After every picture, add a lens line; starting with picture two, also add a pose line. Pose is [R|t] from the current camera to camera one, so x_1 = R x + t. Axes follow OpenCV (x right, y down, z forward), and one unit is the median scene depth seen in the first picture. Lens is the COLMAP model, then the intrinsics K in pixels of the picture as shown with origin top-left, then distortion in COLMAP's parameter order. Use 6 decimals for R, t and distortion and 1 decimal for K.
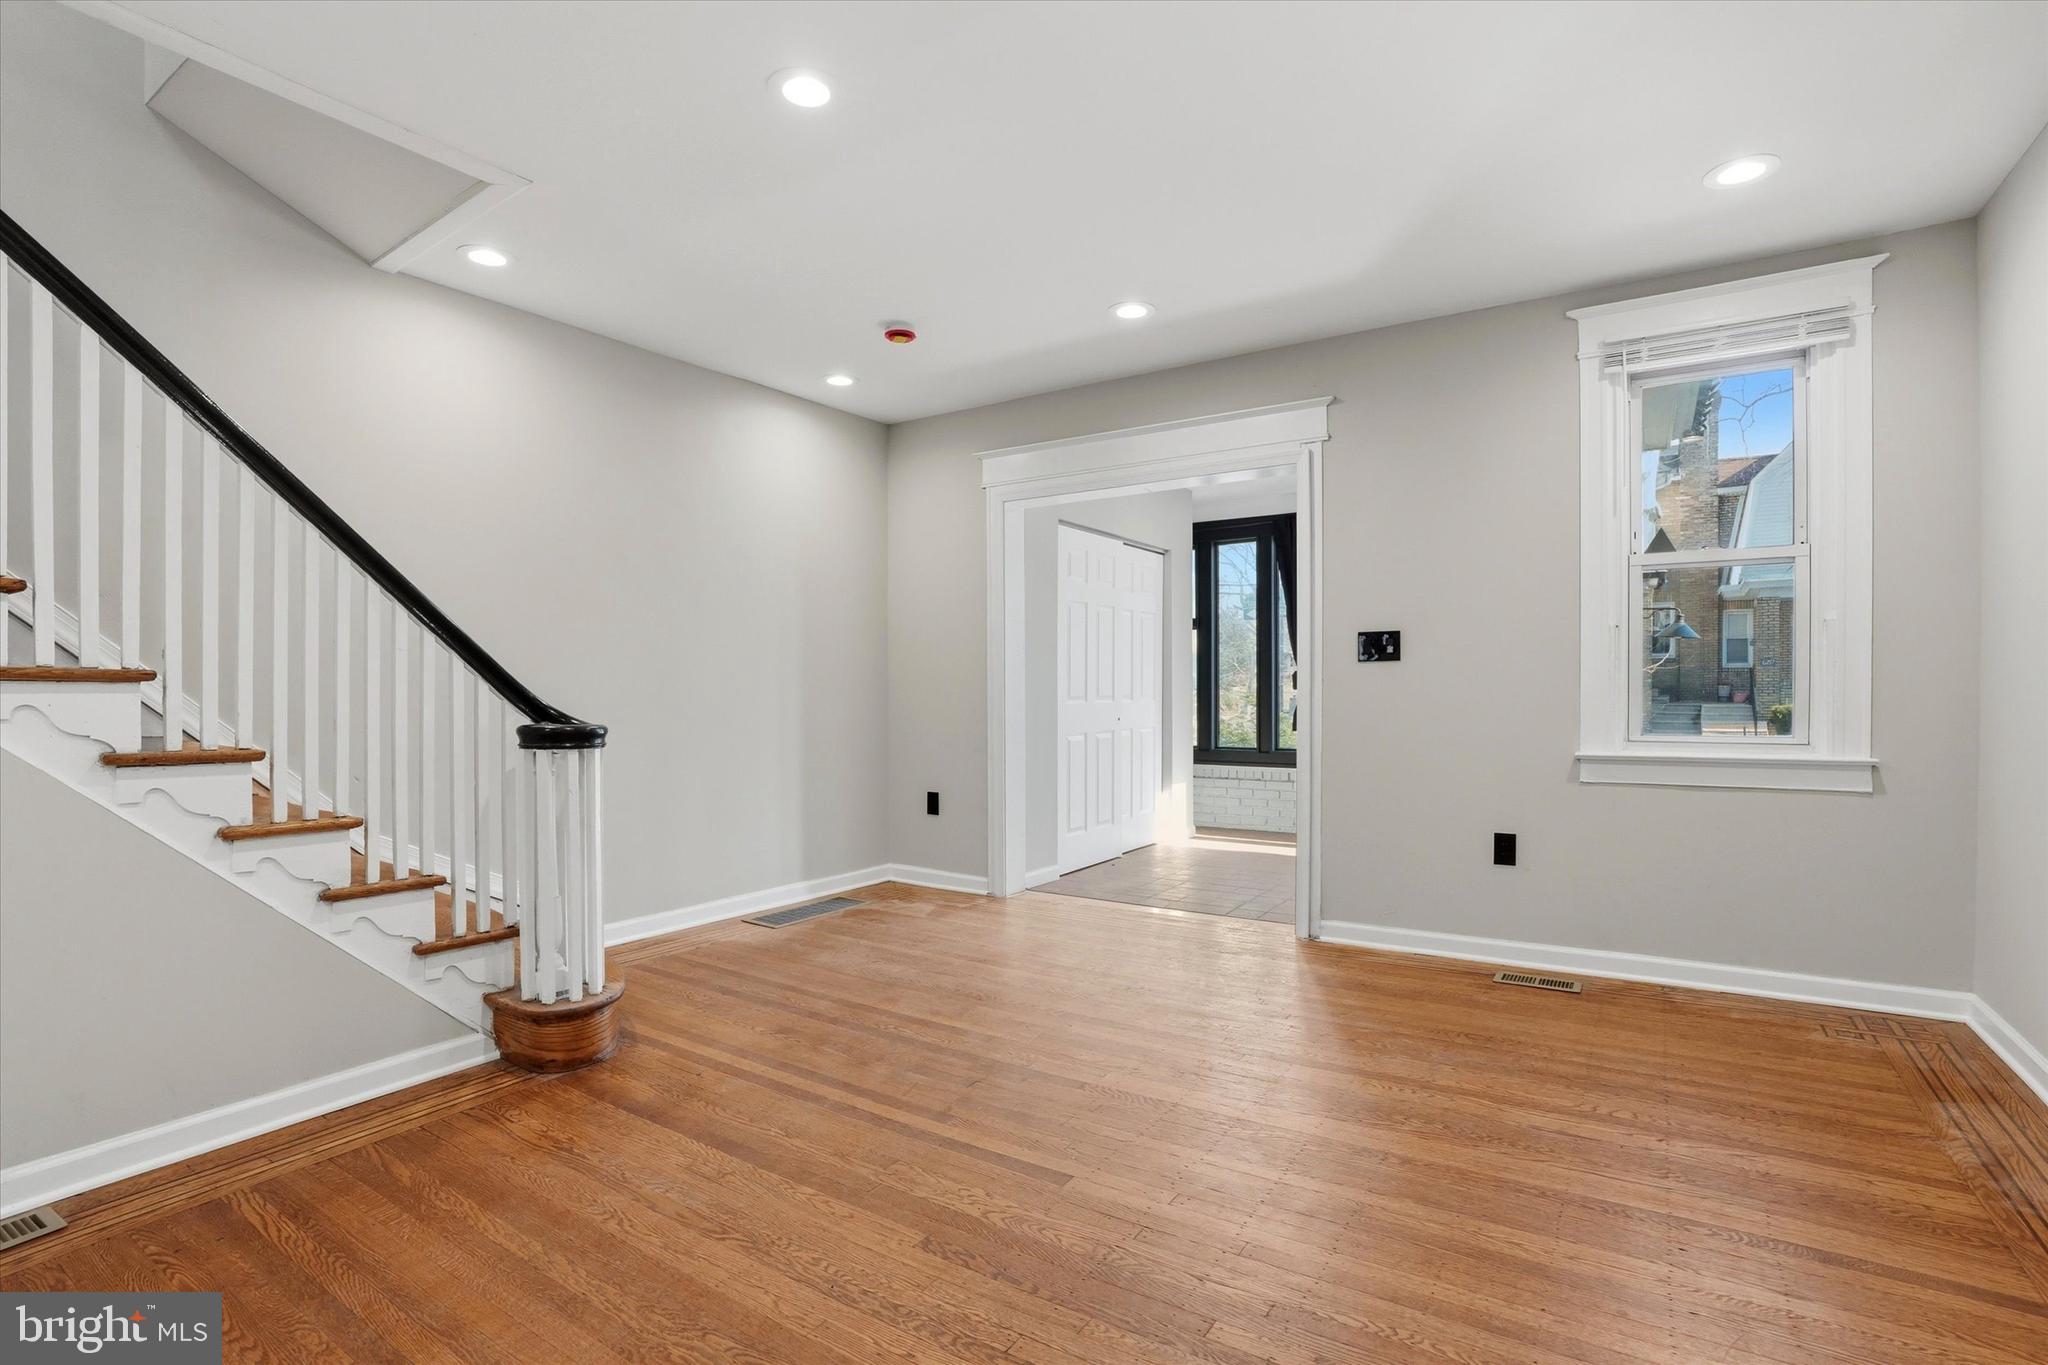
lens RADIAL K [[972.9, 0, 1023.7], [0, 972.9, 693.8], [0, 0, 1]] dist [-0.036852, 0.000826]
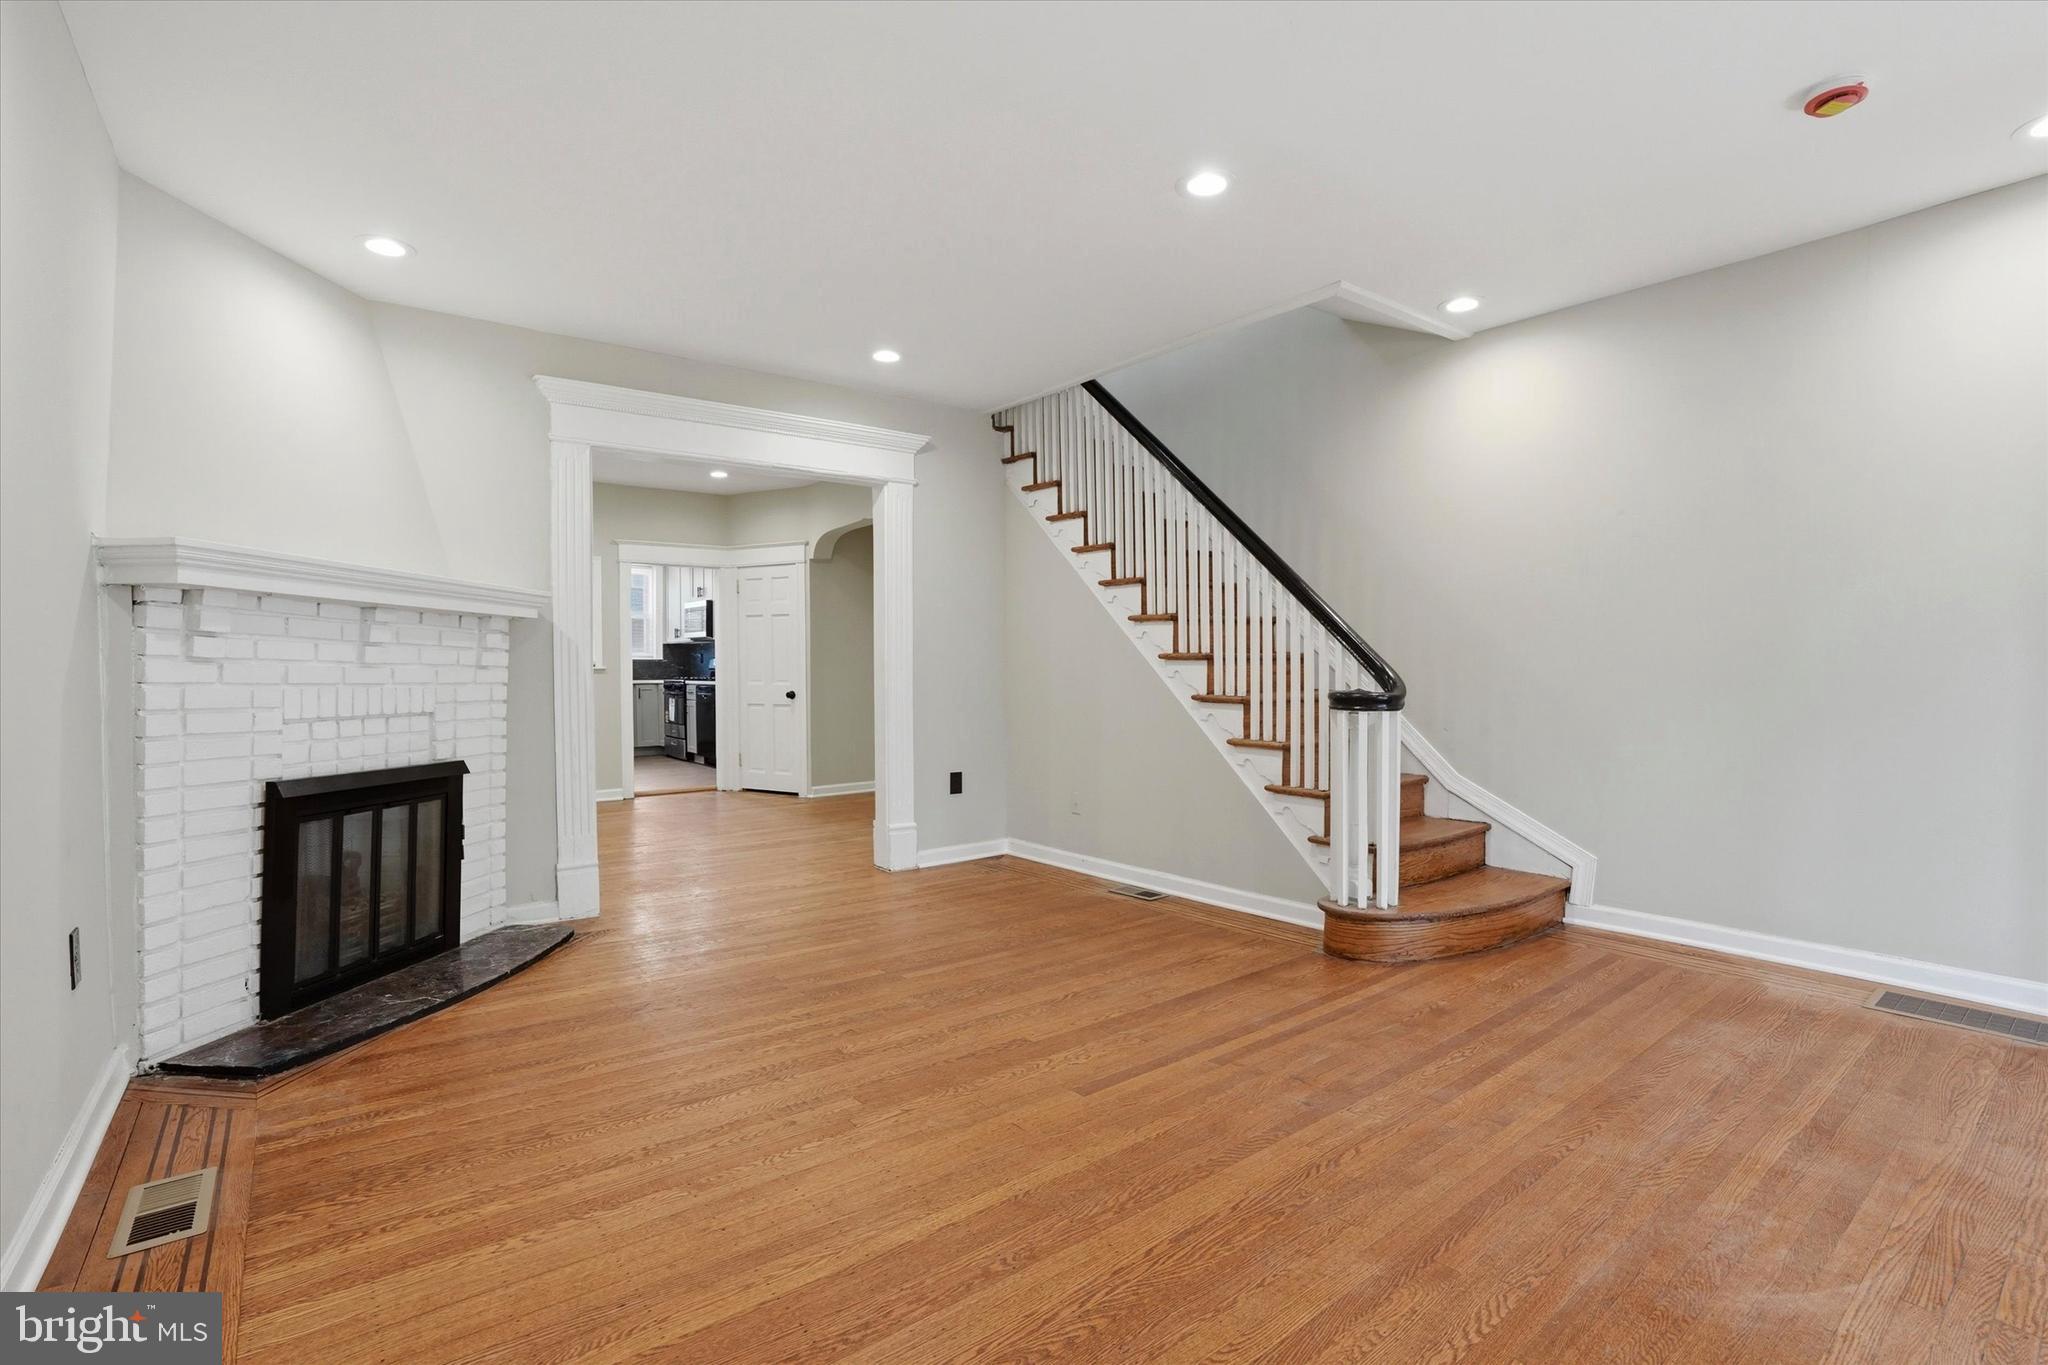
lens RADIAL K [[951.3, 0, 1024.0], [0, 951.3, 682.5], [0, 0, 1]] dist [-0.068014, 0.023574]
pose [[-0.313704, 0.022615, -0.949251, 0.765689], [-0.000097, 0.999716, 0.023849, -0.008492], [0.949521, 0.007573, -0.313613, 0.878996]]
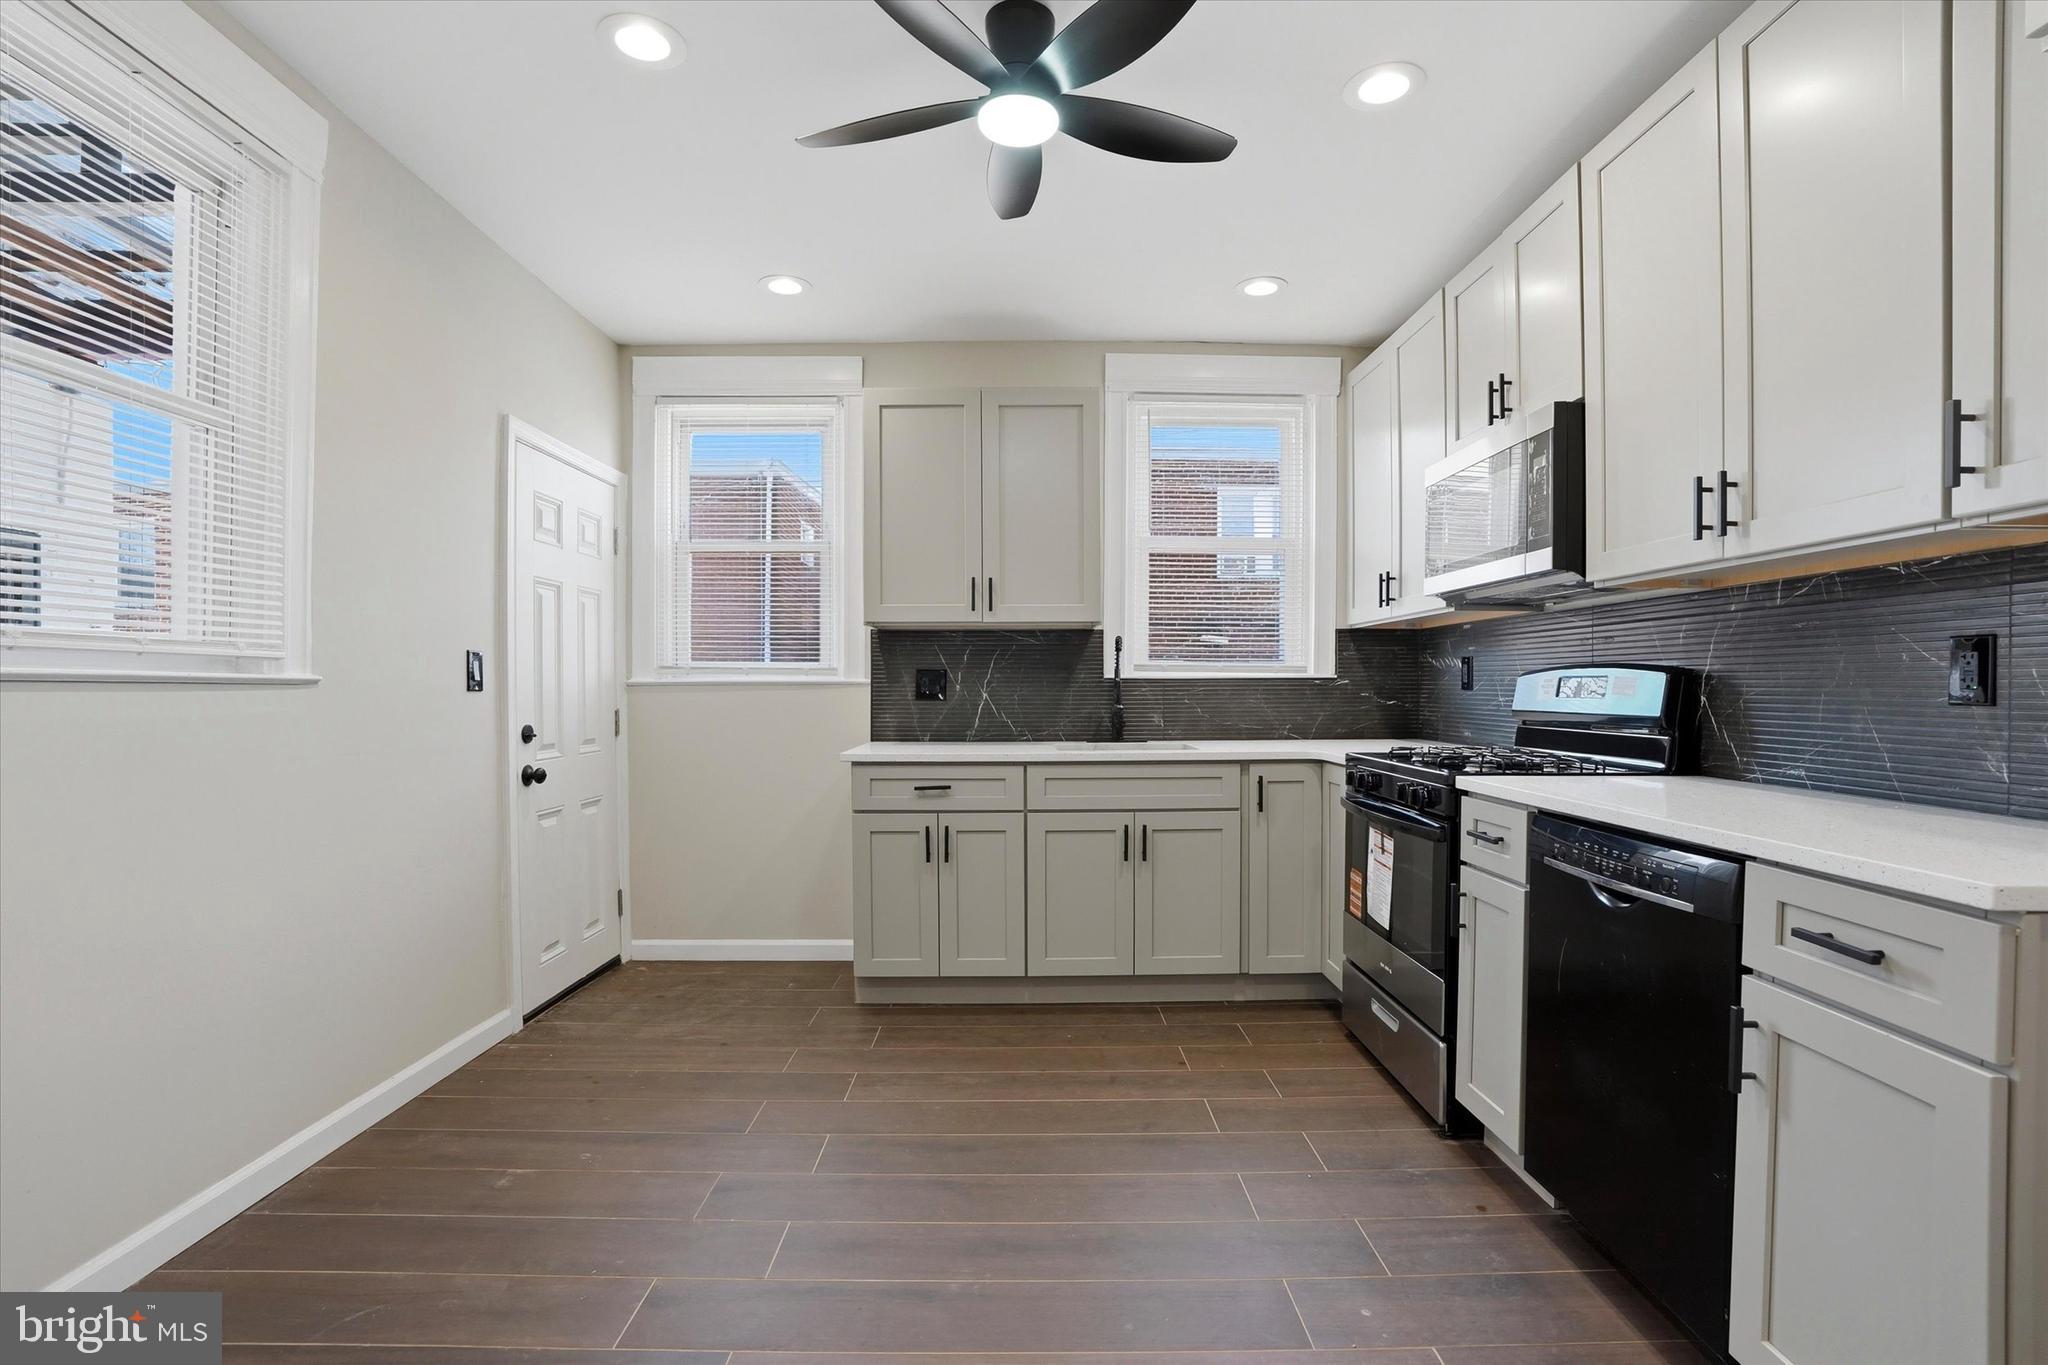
lens RADIAL K [[958.8, 0, 1025.3], [0, 958.8, 689.6], [0, 0, 1]] dist [-0.077284, 0.031783]
pose [[-0.825415, 0.007809, -0.564472, -1.360395], [0.002144, 0.999940, 0.010698, -0.008610], [0.564522, 0.007620, -0.825383, -0.906527]]
